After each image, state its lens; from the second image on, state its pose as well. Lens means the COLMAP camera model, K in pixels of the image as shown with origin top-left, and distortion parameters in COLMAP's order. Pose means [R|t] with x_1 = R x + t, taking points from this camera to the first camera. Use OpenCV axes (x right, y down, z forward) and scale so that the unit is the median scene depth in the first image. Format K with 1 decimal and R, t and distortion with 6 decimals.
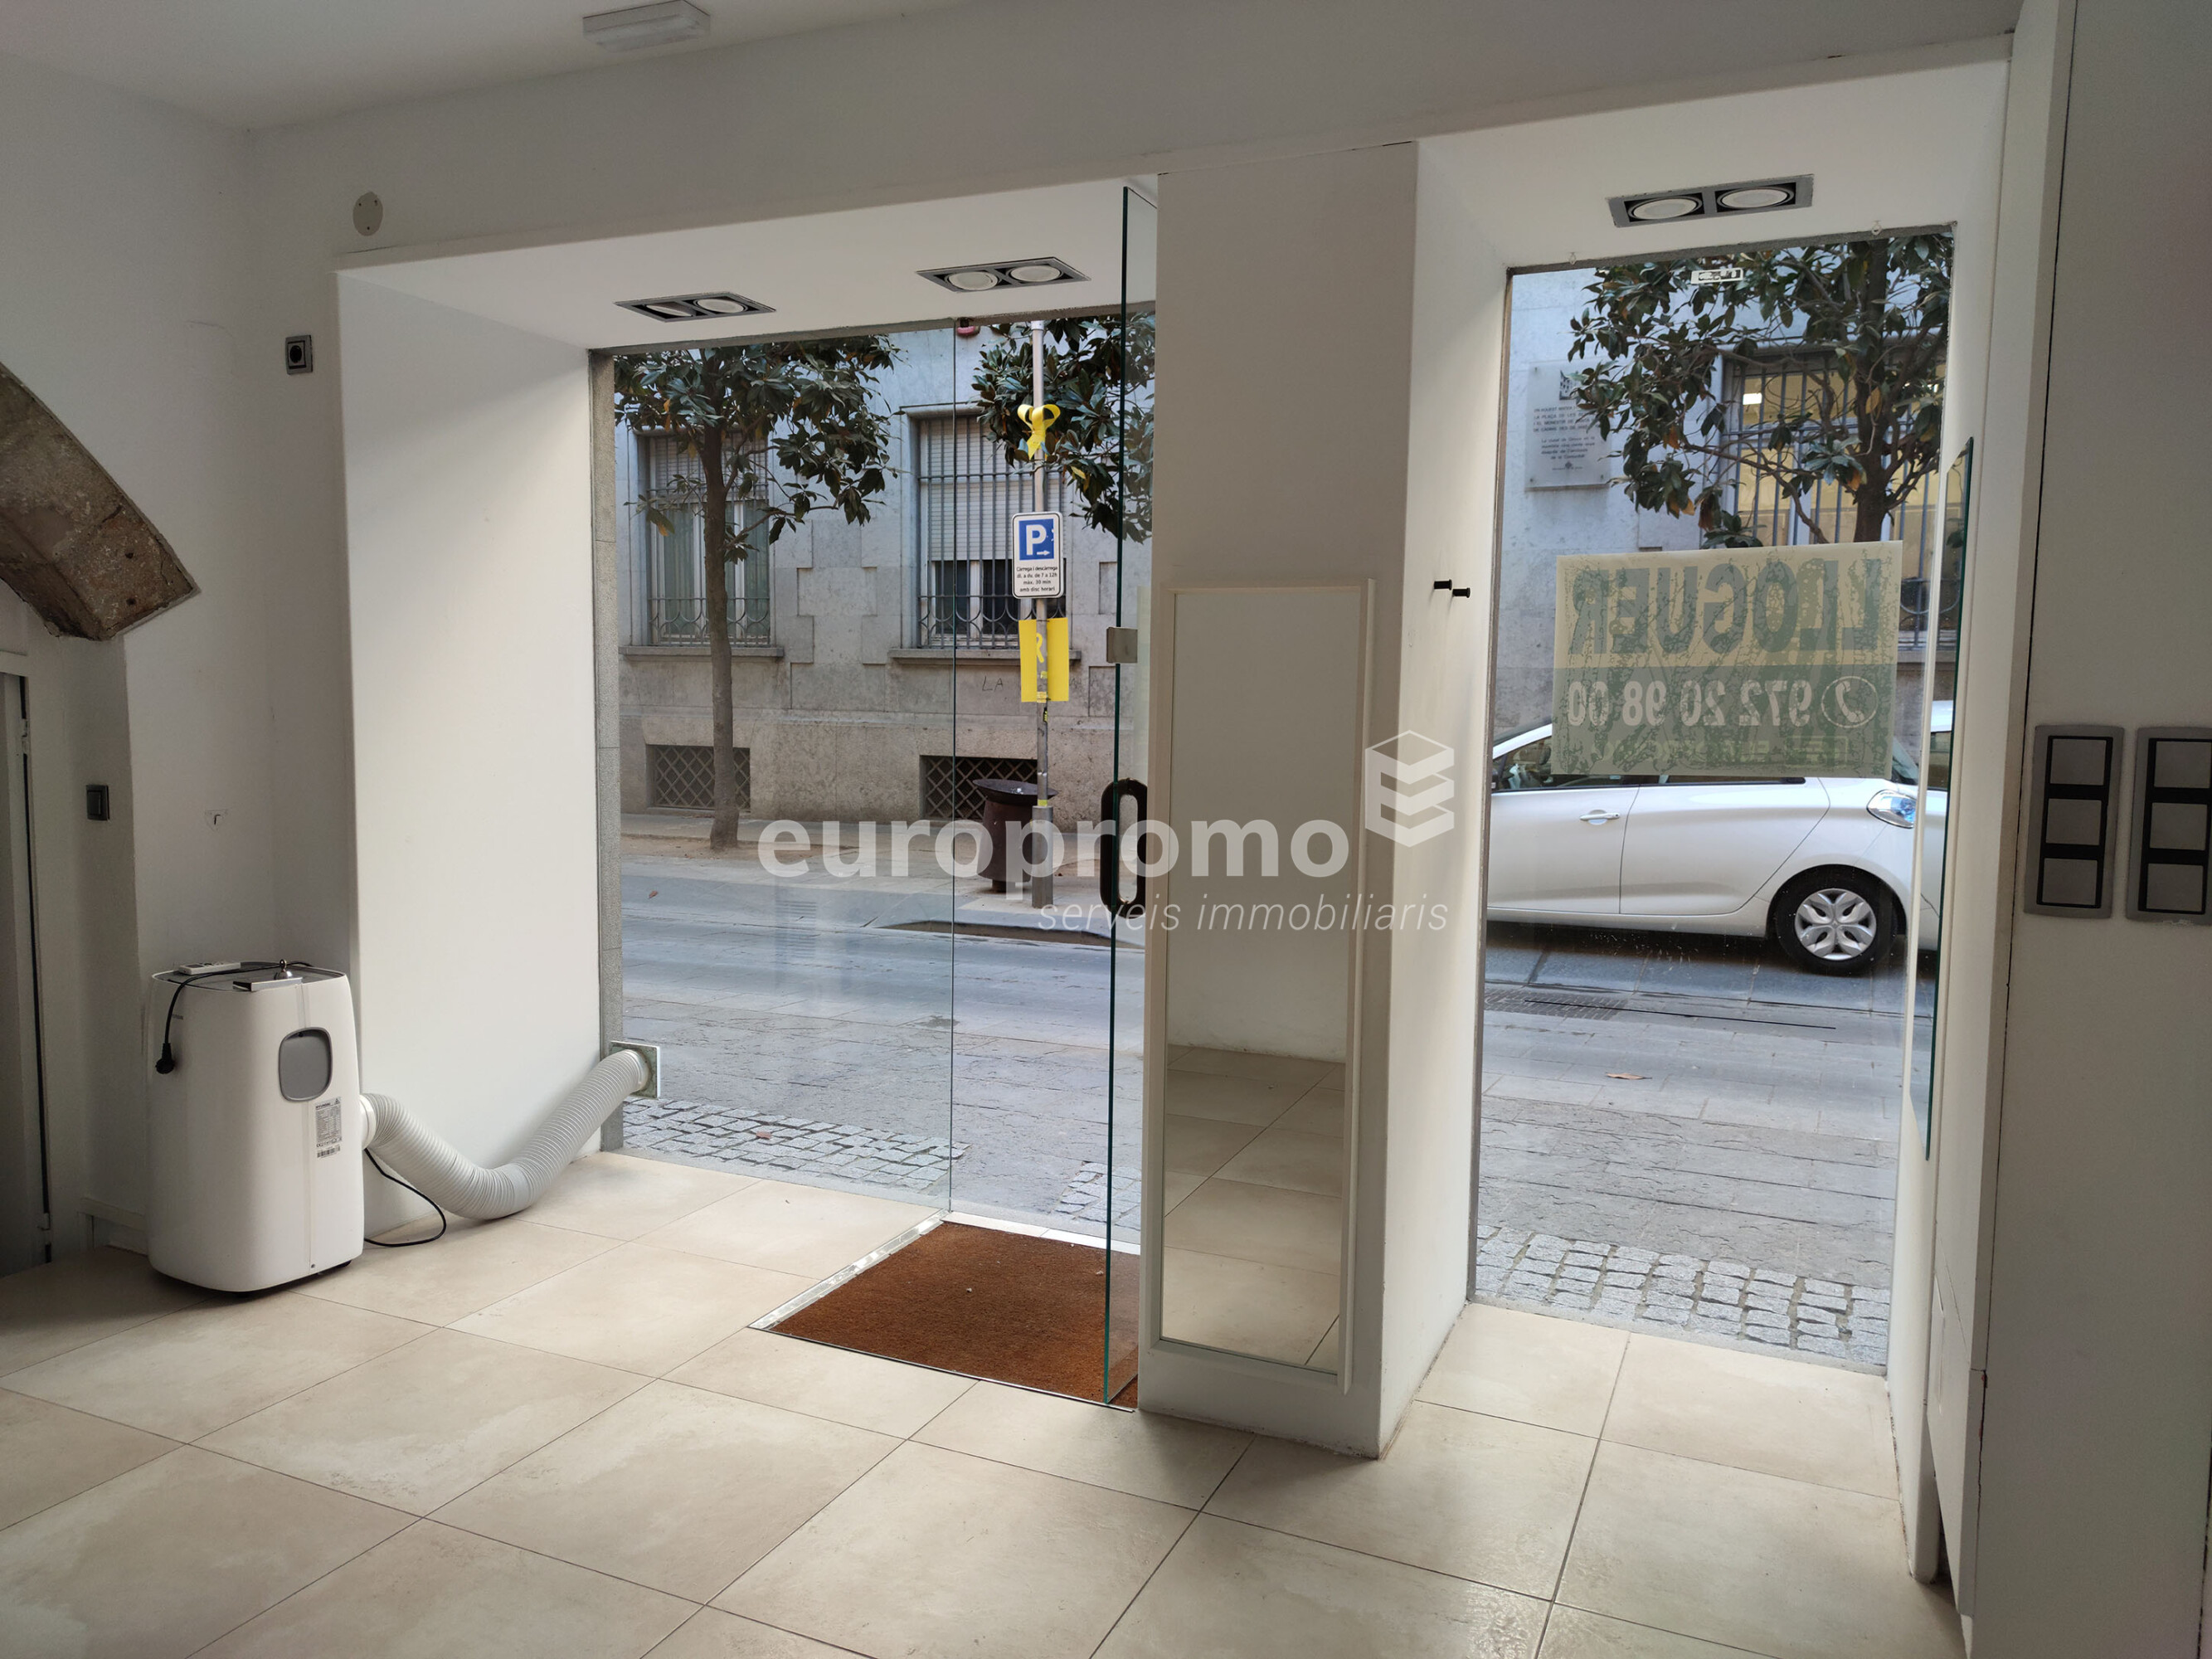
lens RADIAL K [[1565.8, 0, 1106.0], [0, 1565.8, 829.5], [0, 0, 1]] dist [0.069054, -0.059493]
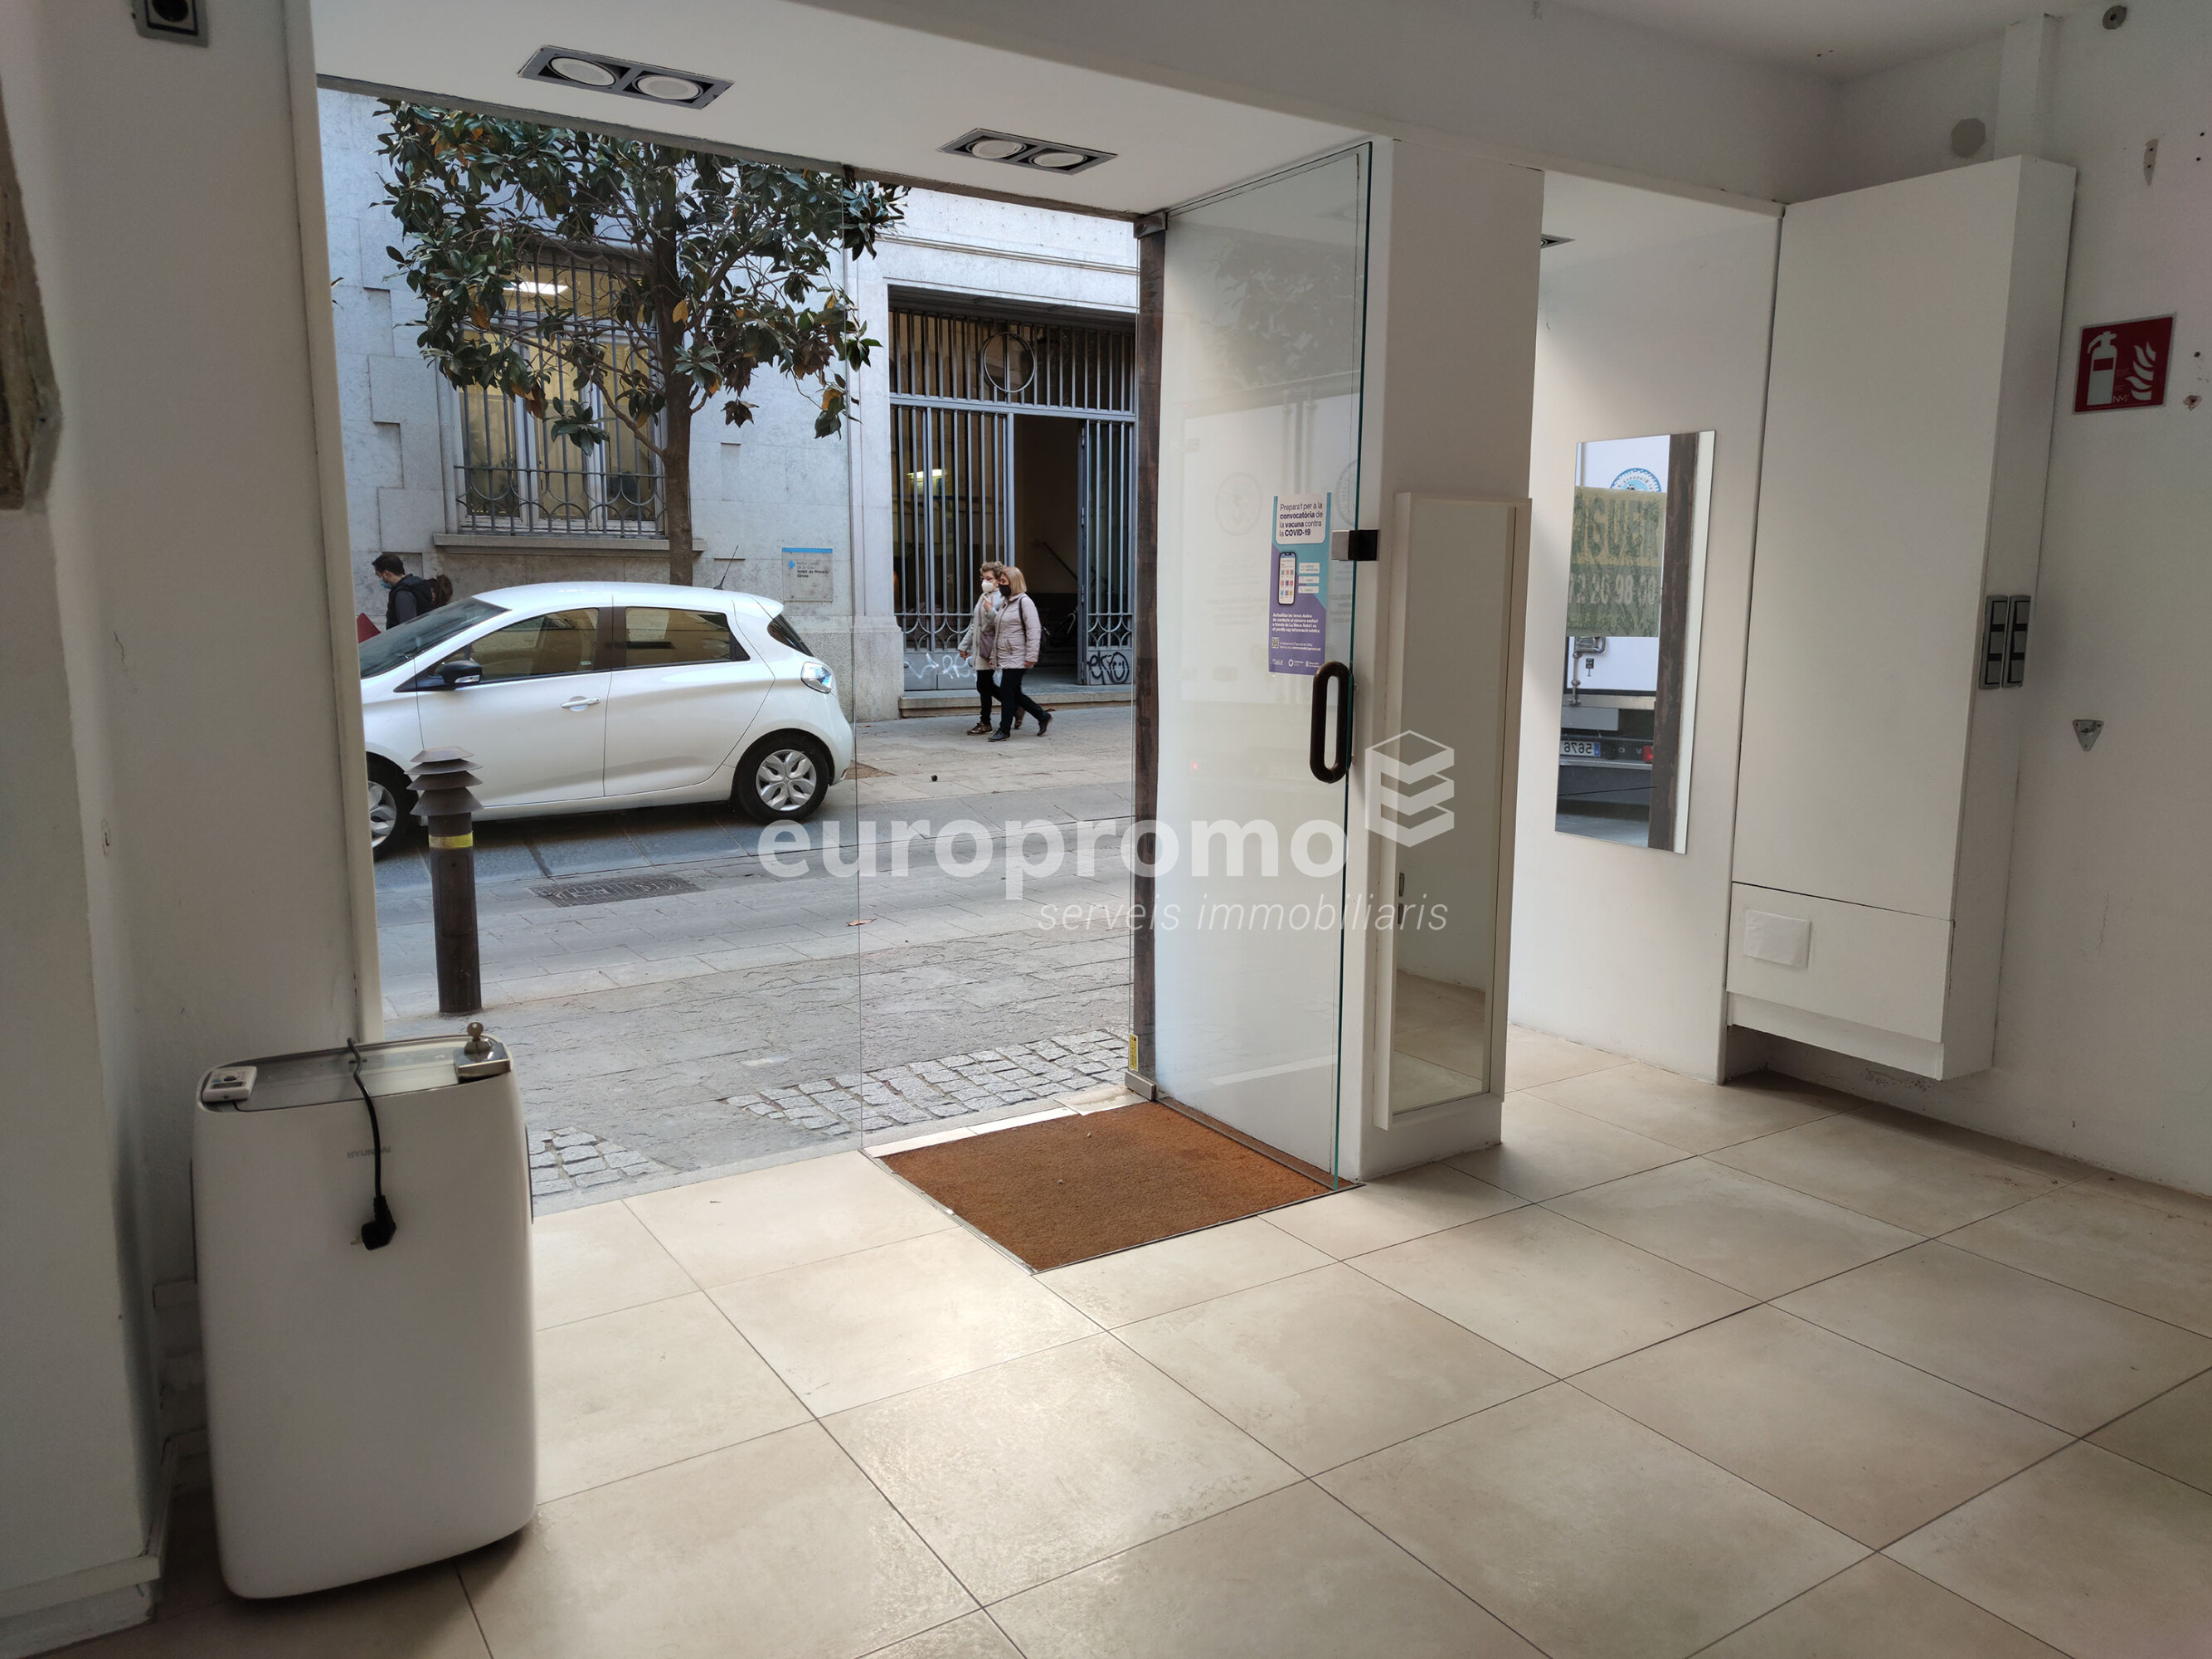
lens RADIAL K [[1558.9, 0, 1112.0], [0, 1558.9, 816.2], [0, 0, 1]] dist [0.067109, -0.051363]
pose [[0.534218, -0.135151, 0.834473, -0.889879], [0.079301, 0.990796, 0.109701, -0.049891], [-0.841619, 0.007570, 0.540019, 0.432267]]
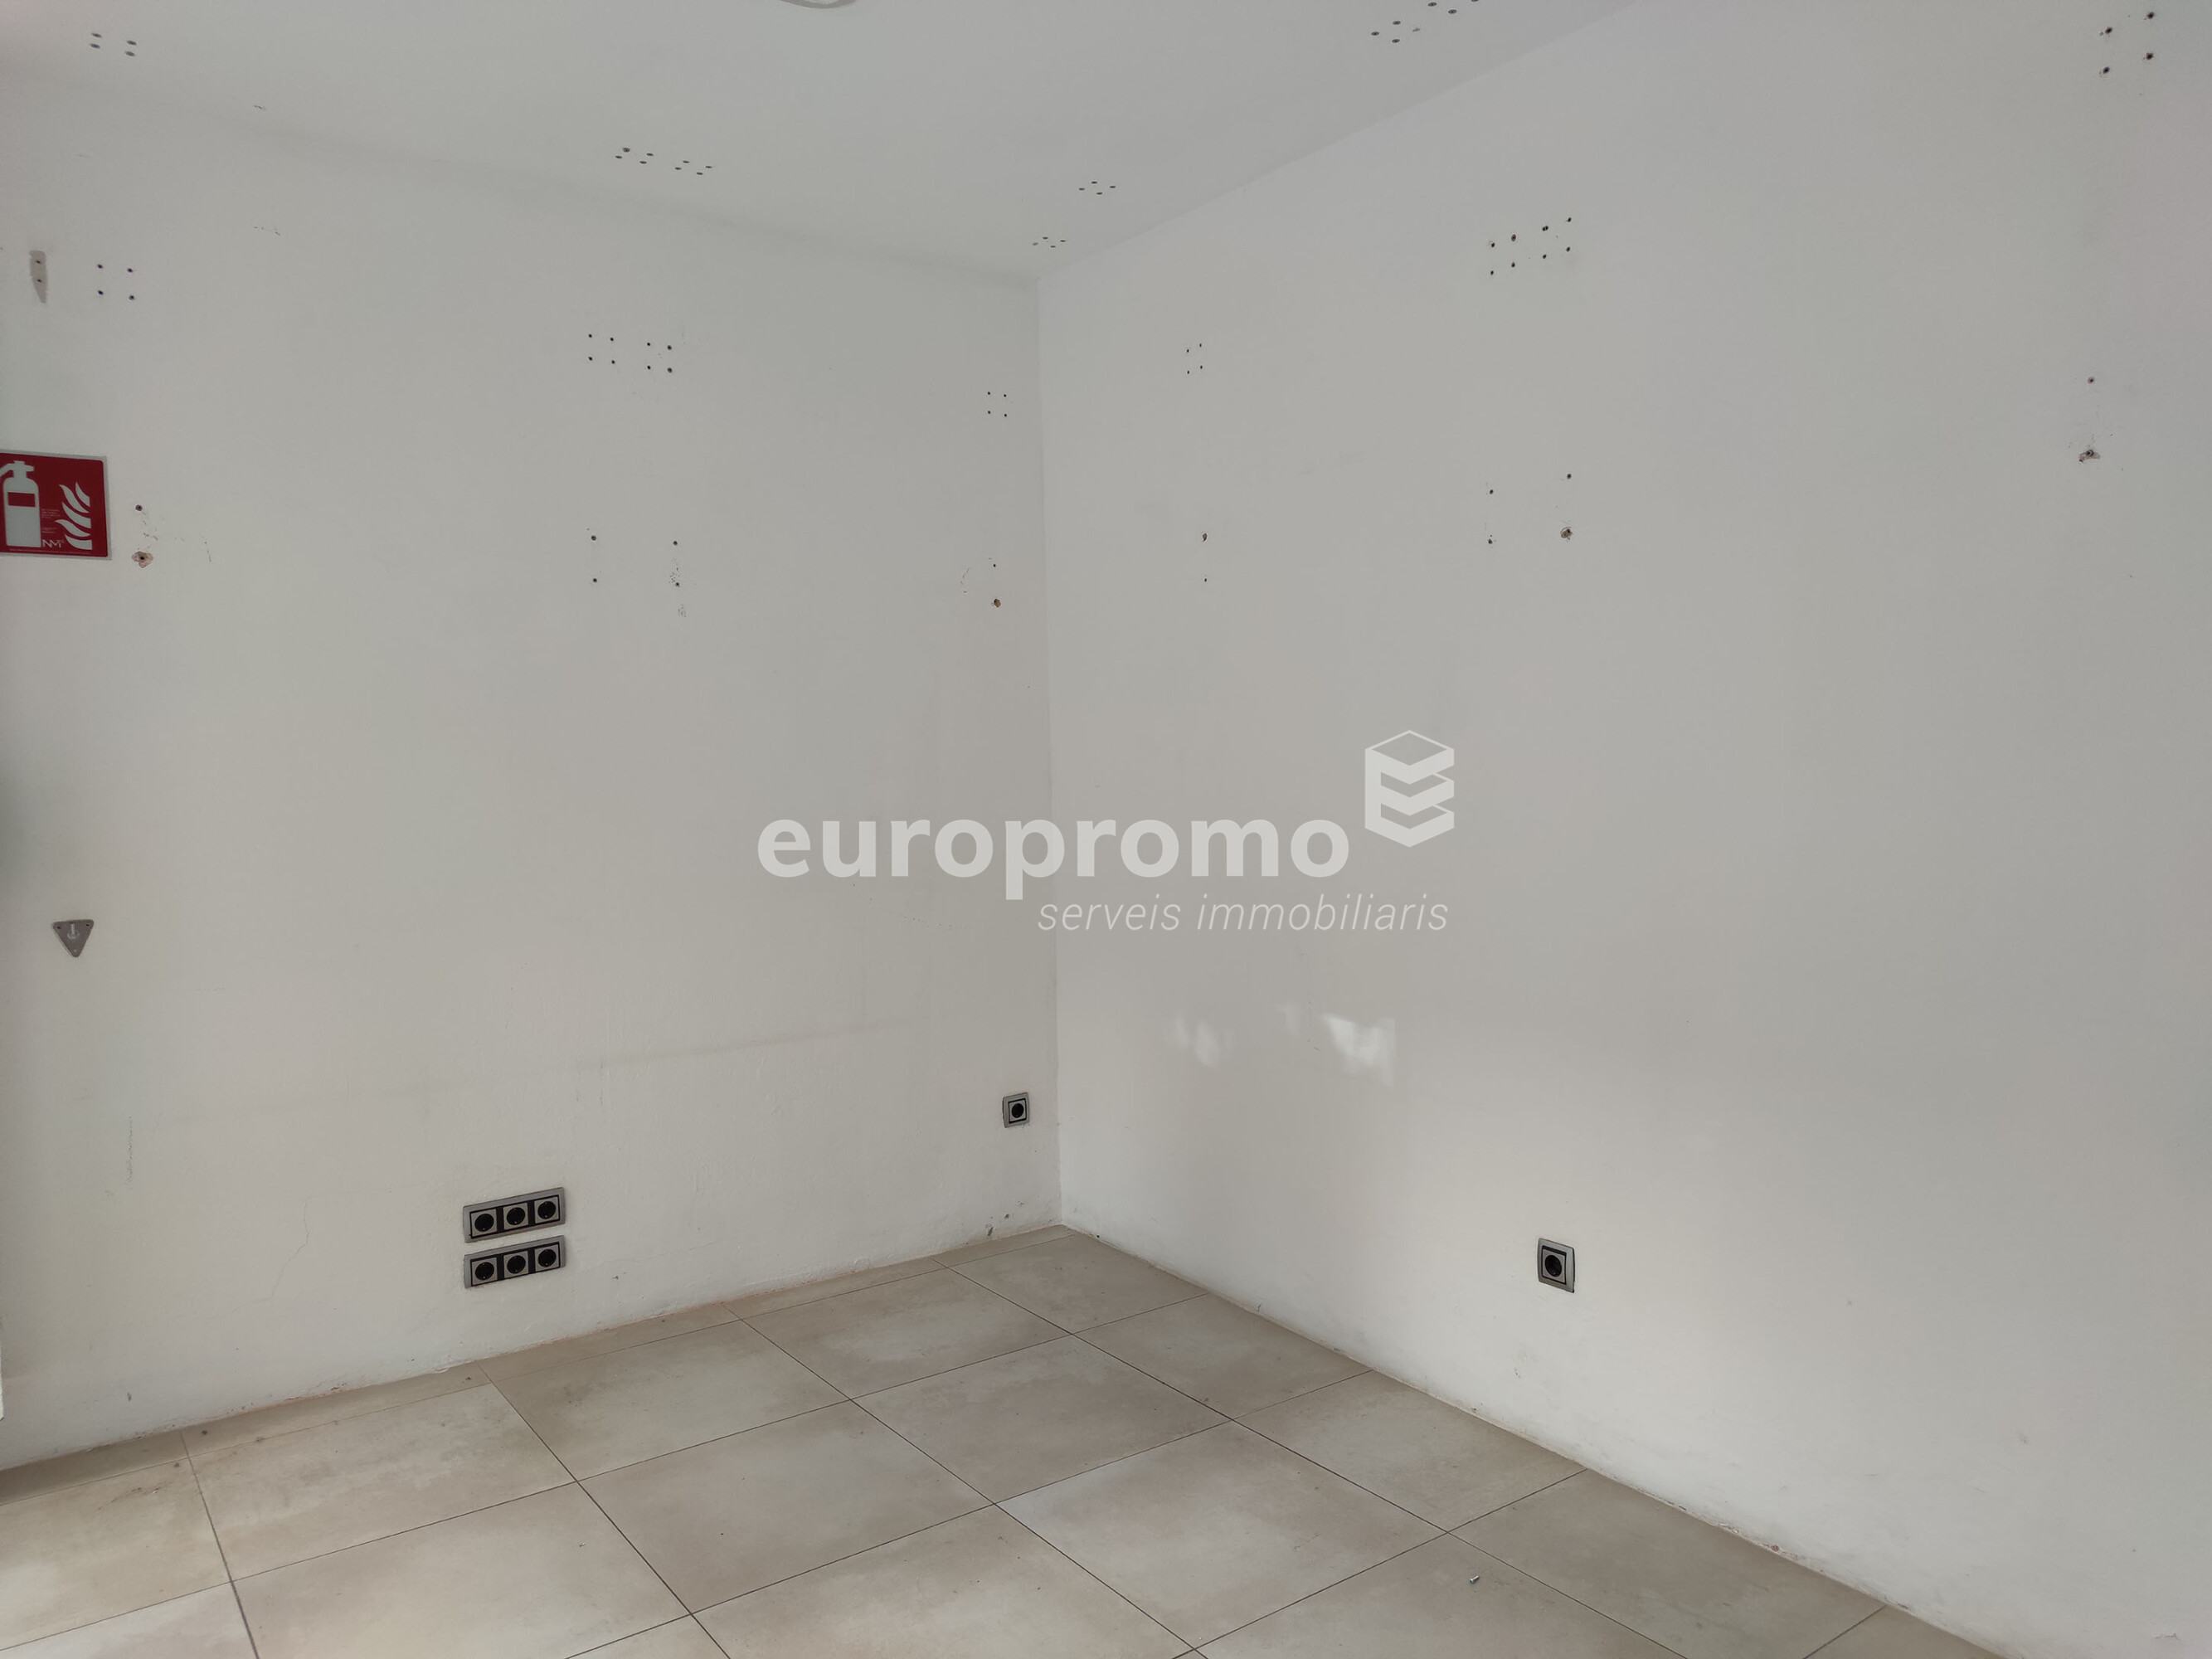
lens RADIAL K [[1565.8, 0, 1106.0], [0, 1565.8, 829.5], [0, 0, 1]] dist [0.069054, -0.059493]
pose [[-0.871388, -0.028833, 0.489747, -0.587817], [0.046674, 0.988871, 0.141264, -0.093918], [-0.488370, 0.145955, -0.860344, 0.928222]]
